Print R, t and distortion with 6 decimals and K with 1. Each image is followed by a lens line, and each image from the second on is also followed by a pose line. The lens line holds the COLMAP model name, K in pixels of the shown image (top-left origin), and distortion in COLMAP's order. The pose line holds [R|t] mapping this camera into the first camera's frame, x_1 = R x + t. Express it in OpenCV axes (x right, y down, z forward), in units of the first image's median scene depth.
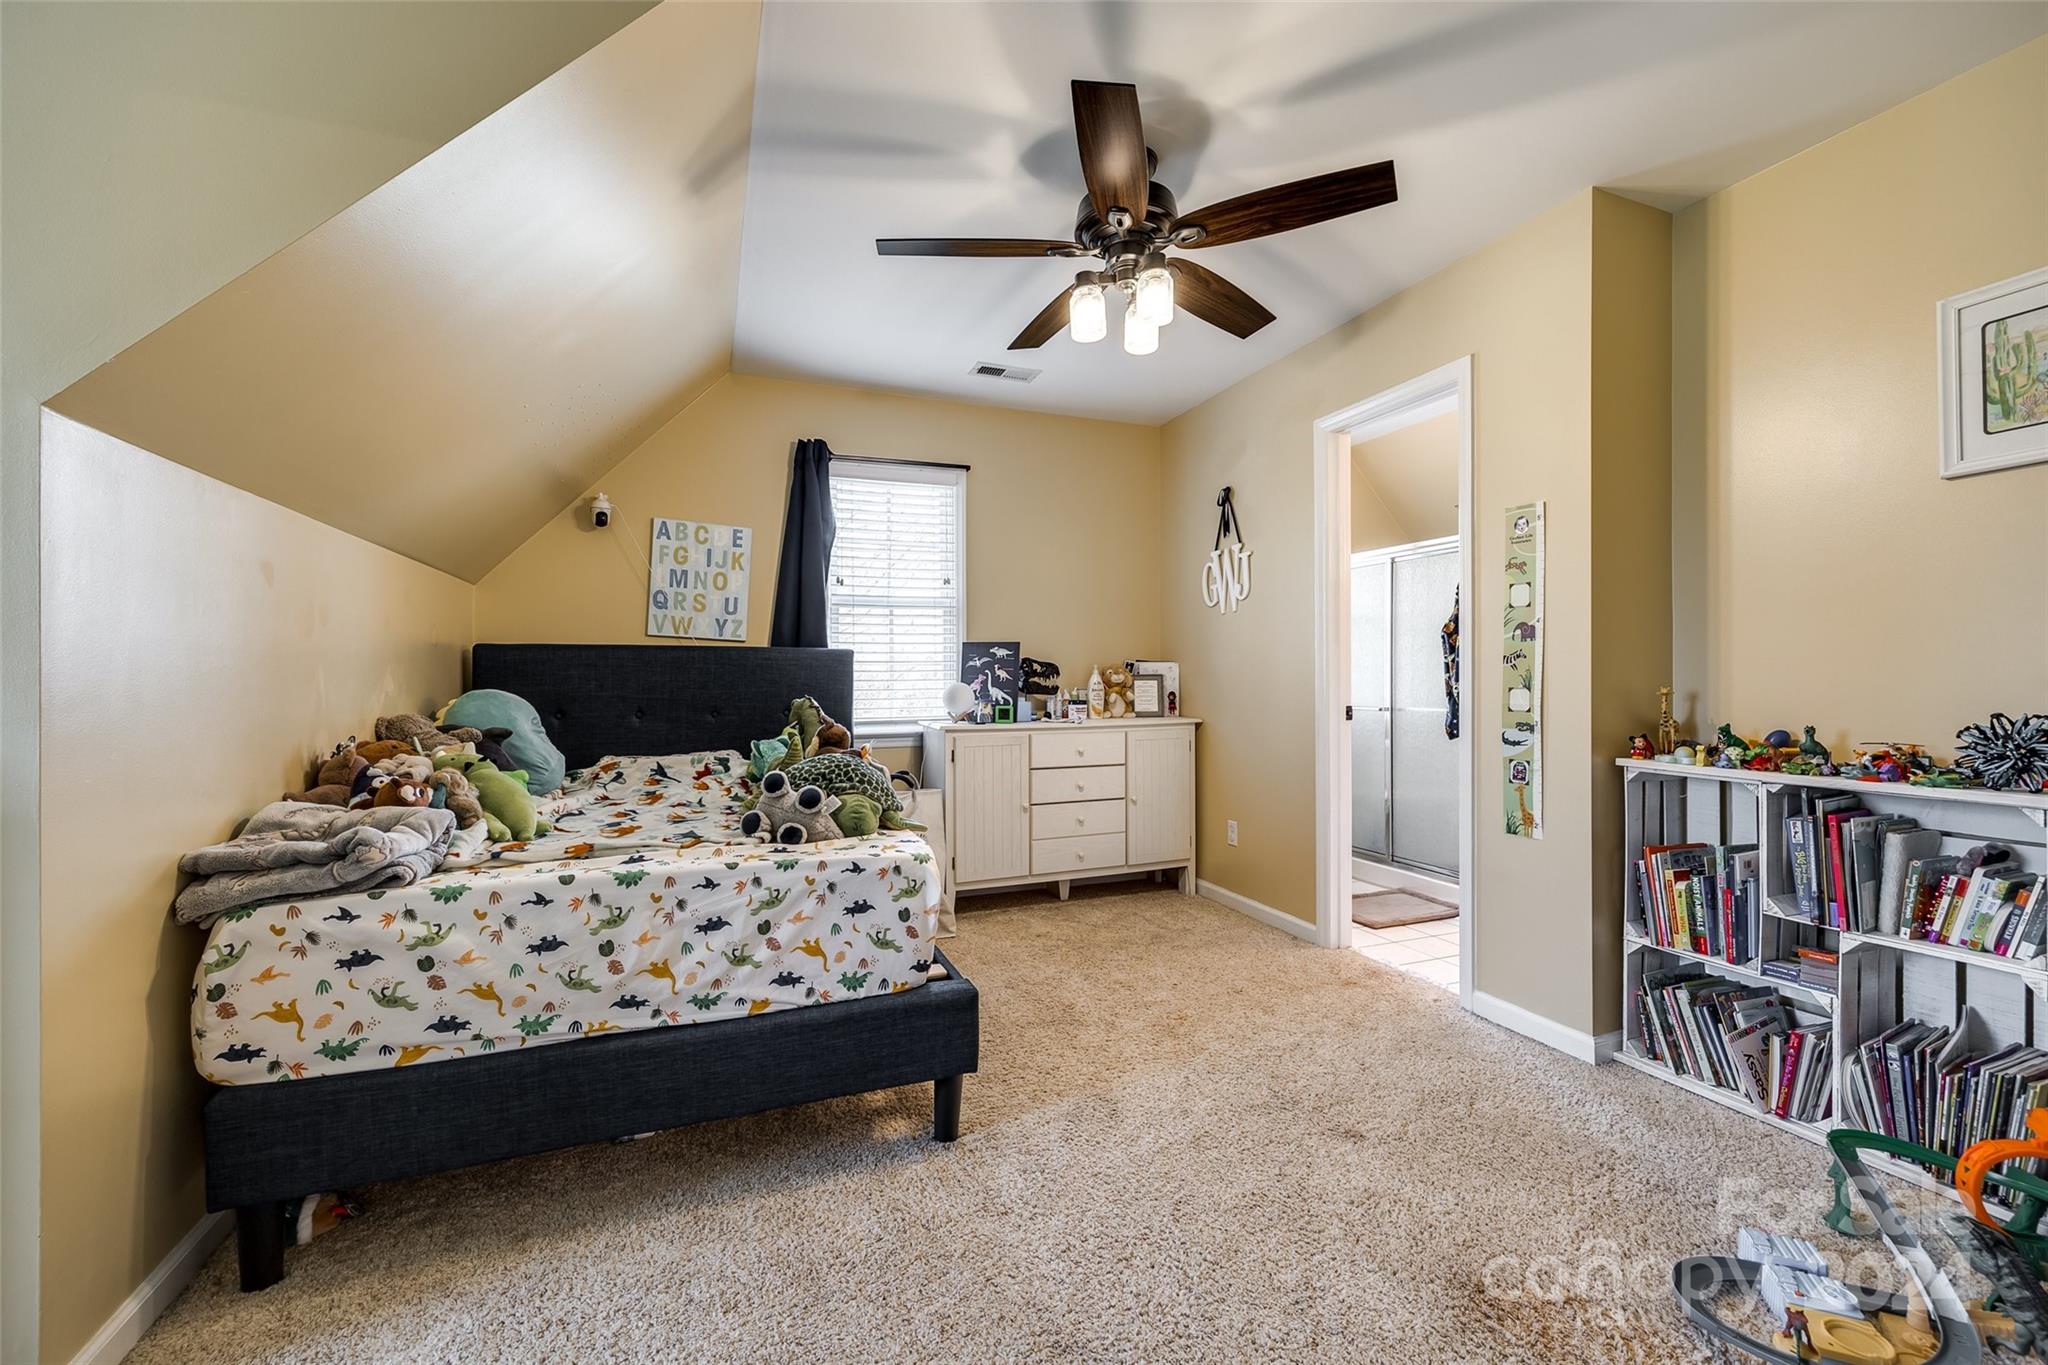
lens RADIAL K [[830.7, 0, 1027.1], [0, 830.7, 680.5], [0, 0, 1]] dist [0.002360, 0.000113]
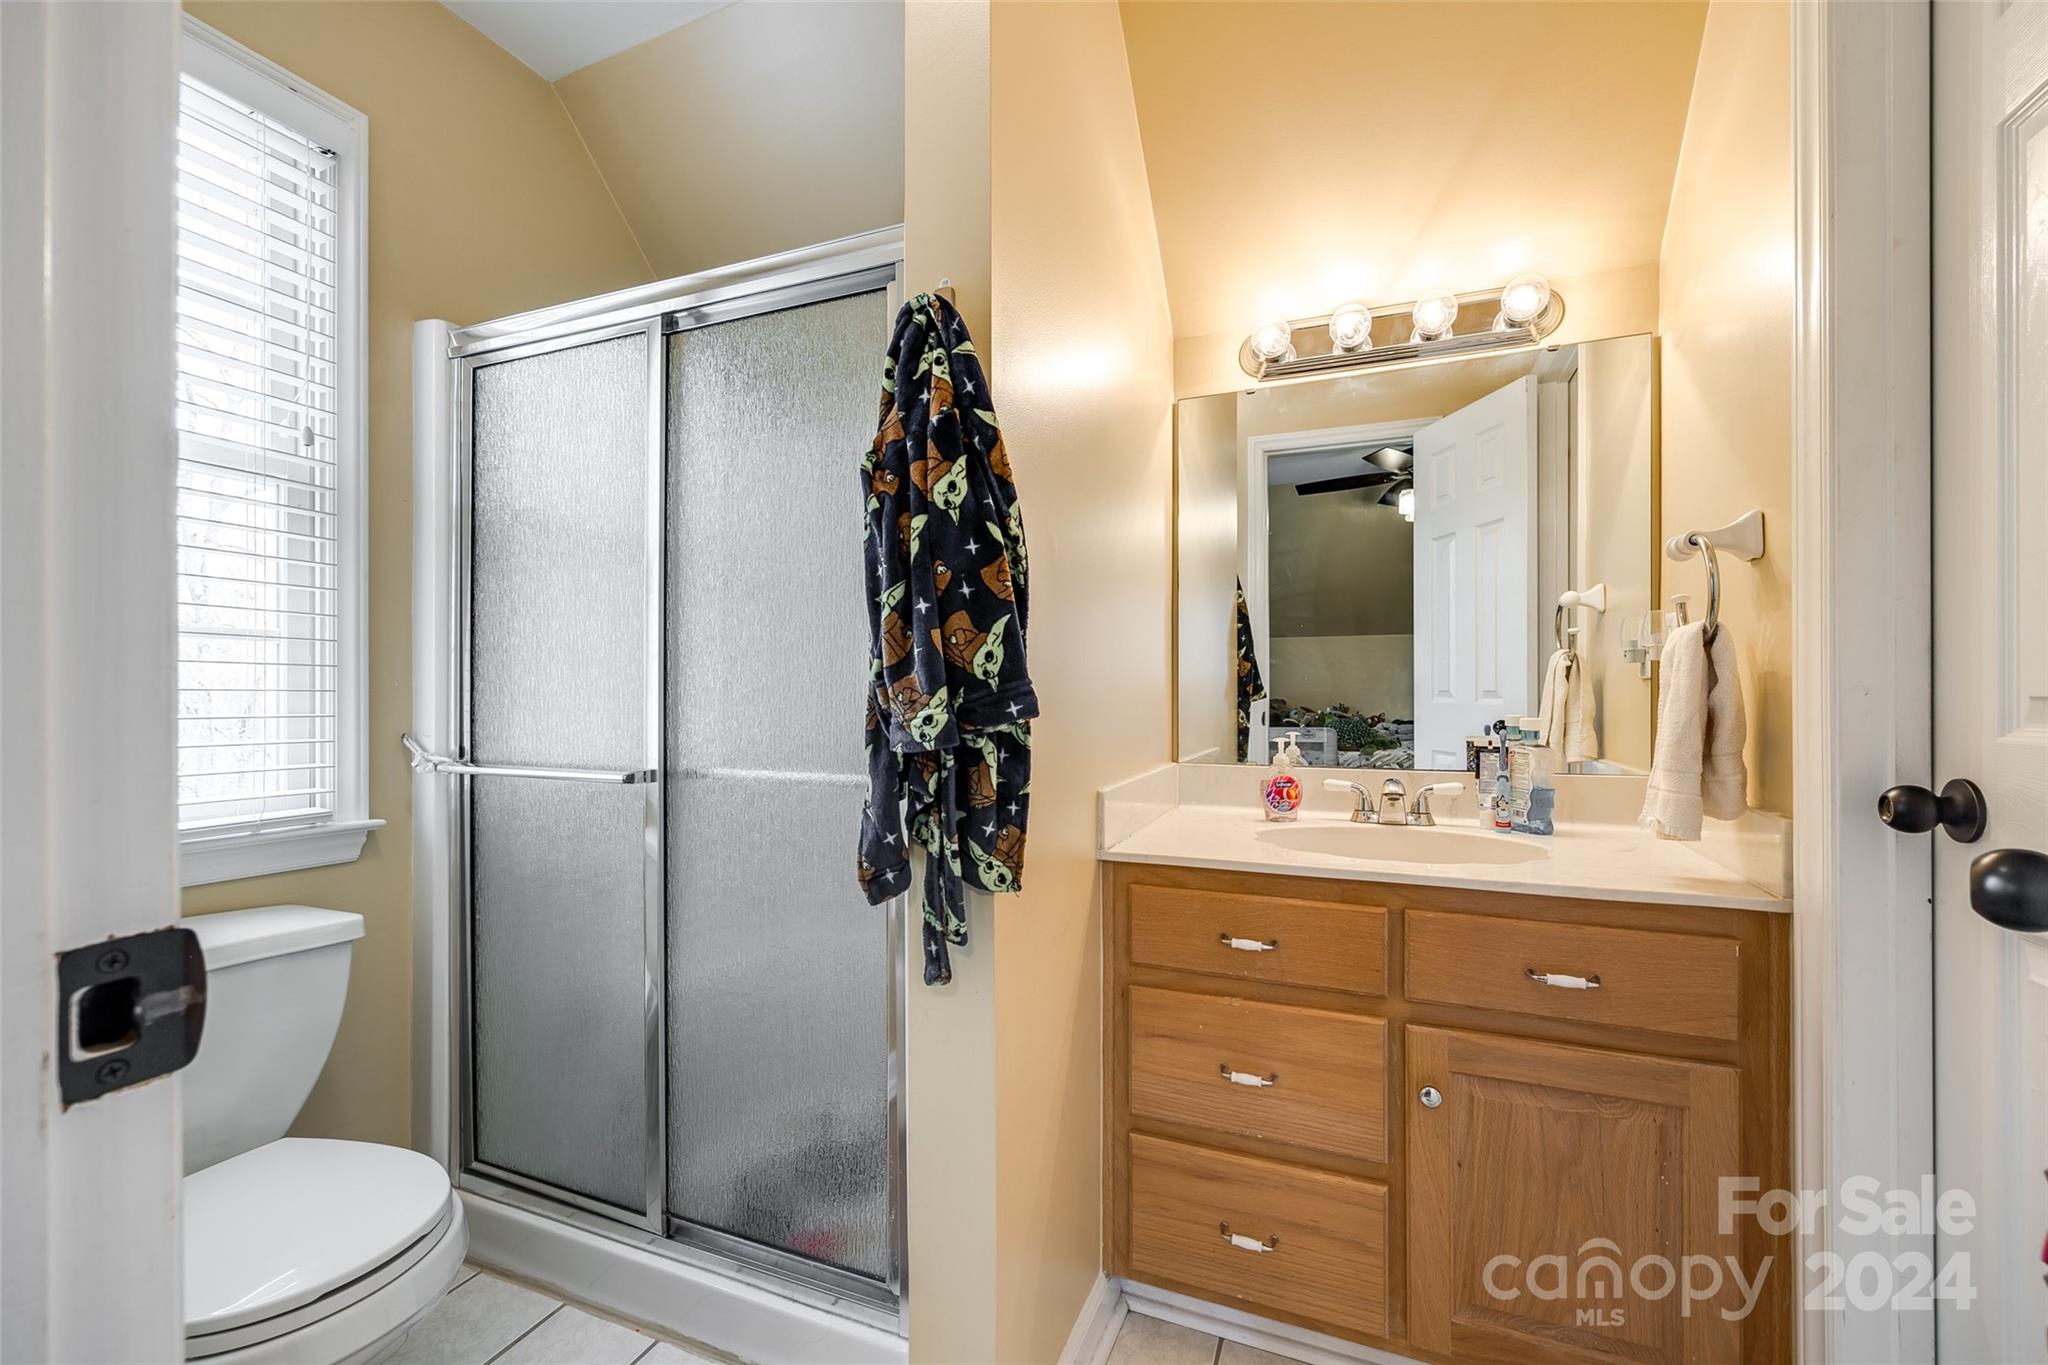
lens RADIAL K [[830.7, 0, 1025.2], [0, 830.7, 687.6], [0, 0, 1]] dist [0.002360, 0.000113]
pose [[0.686531, 0.002229, 0.727097, 0.297720], [-0.002907, 0.999996, -0.000321, -0.000648], [-0.727095, -0.001893, 0.686534, 0.671611]]
